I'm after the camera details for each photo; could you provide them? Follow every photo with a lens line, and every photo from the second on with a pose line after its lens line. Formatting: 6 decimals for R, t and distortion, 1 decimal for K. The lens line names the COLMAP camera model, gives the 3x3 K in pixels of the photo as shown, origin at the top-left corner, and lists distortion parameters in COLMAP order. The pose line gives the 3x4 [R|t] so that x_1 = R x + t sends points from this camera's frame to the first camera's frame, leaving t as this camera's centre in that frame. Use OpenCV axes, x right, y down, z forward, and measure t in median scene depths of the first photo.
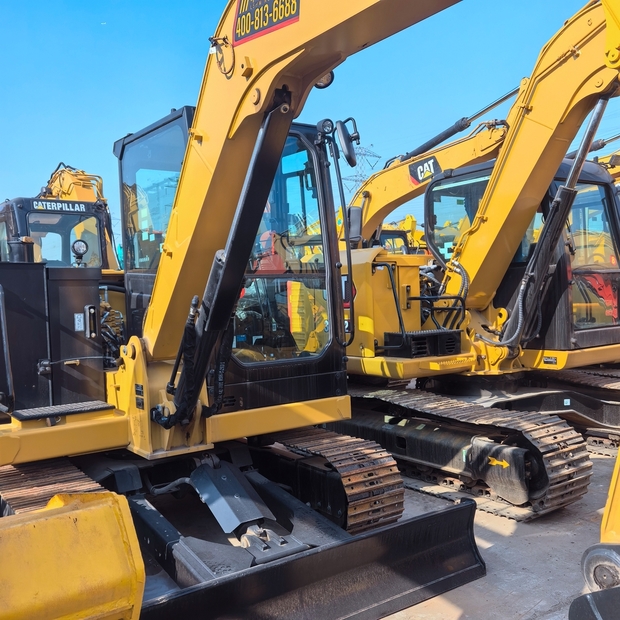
lens RADIAL K [[652.0, 0, 315.4], [0, 652.0, 310.2], [0, 0, 1]] dist [0.052348, 0.000000]
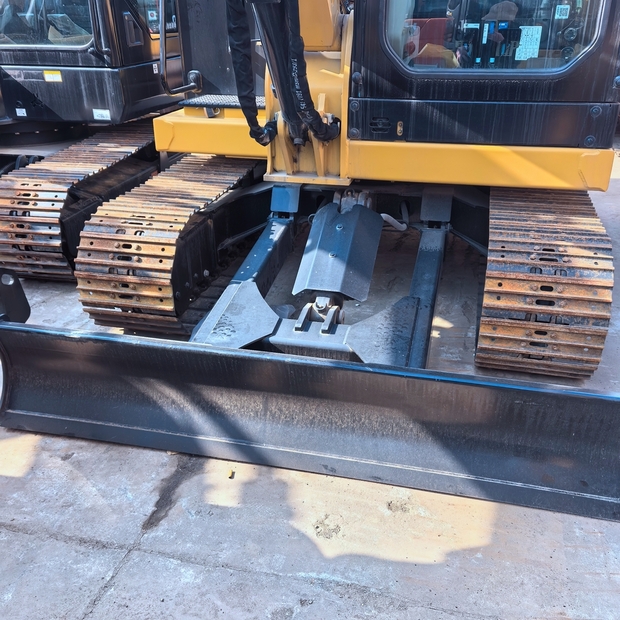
lens RADIAL K [[652.0, 0, 318.9], [0, 652.0, 316.1], [0, 0, 1]] dist [0.052348, 0.000000]
pose [[0.655613, 0.361210, -0.663098, 0.283739], [-0.033910, 0.891361, 0.452025, 0.006803], [0.754335, -0.273868, 0.596636, 0.379096]]
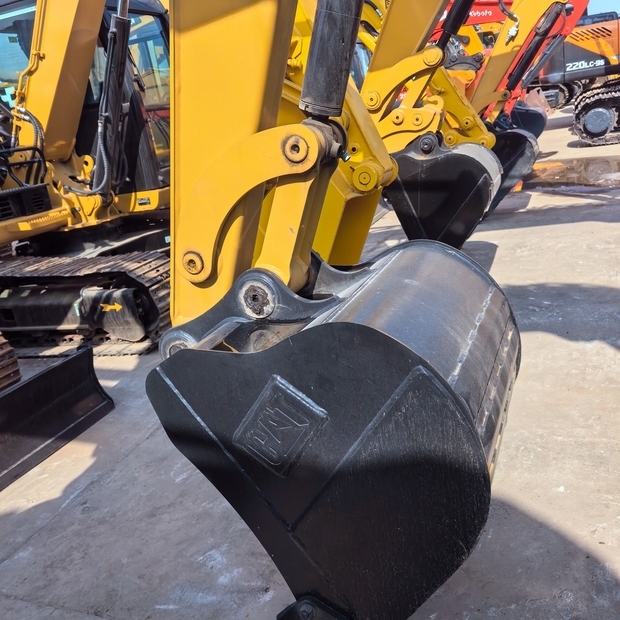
lens RADIAL K [[652.0, 0, 310.6], [0, 652.0, 310.2], [0, 0, 1]] dist [0.052348, 0.000000]
pose [[0.831525, -0.245042, 0.498518, 0.024034], [0.134949, 0.959670, 0.246623, 0.023859], [-0.538846, -0.137799, 0.831058, -0.015369]]
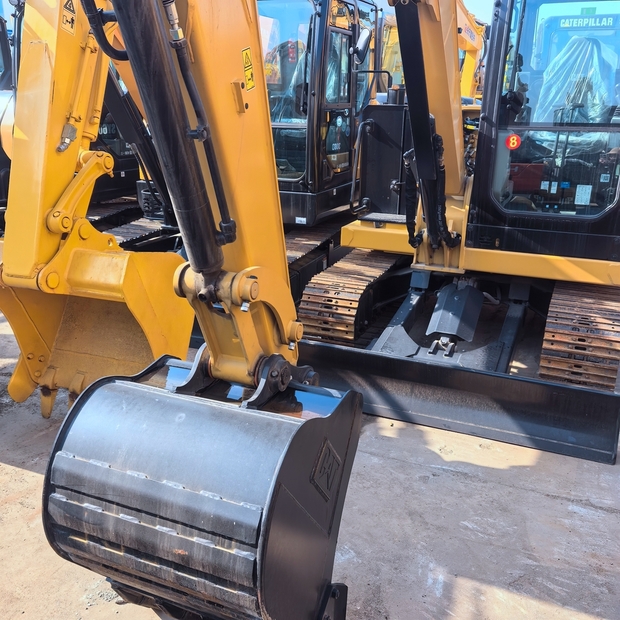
lens RADIAL K [[652.0, 0, 311.3], [0, 652.0, 306.1], [0, 0, 1]] dist [0.052348, 0.000000]
pose [[0.519304, 0.304169, -0.798627, 0.533729], [-0.050244, 0.943765, 0.326776, -0.090617], [0.853112, -0.129569, 0.505384, 0.101080]]
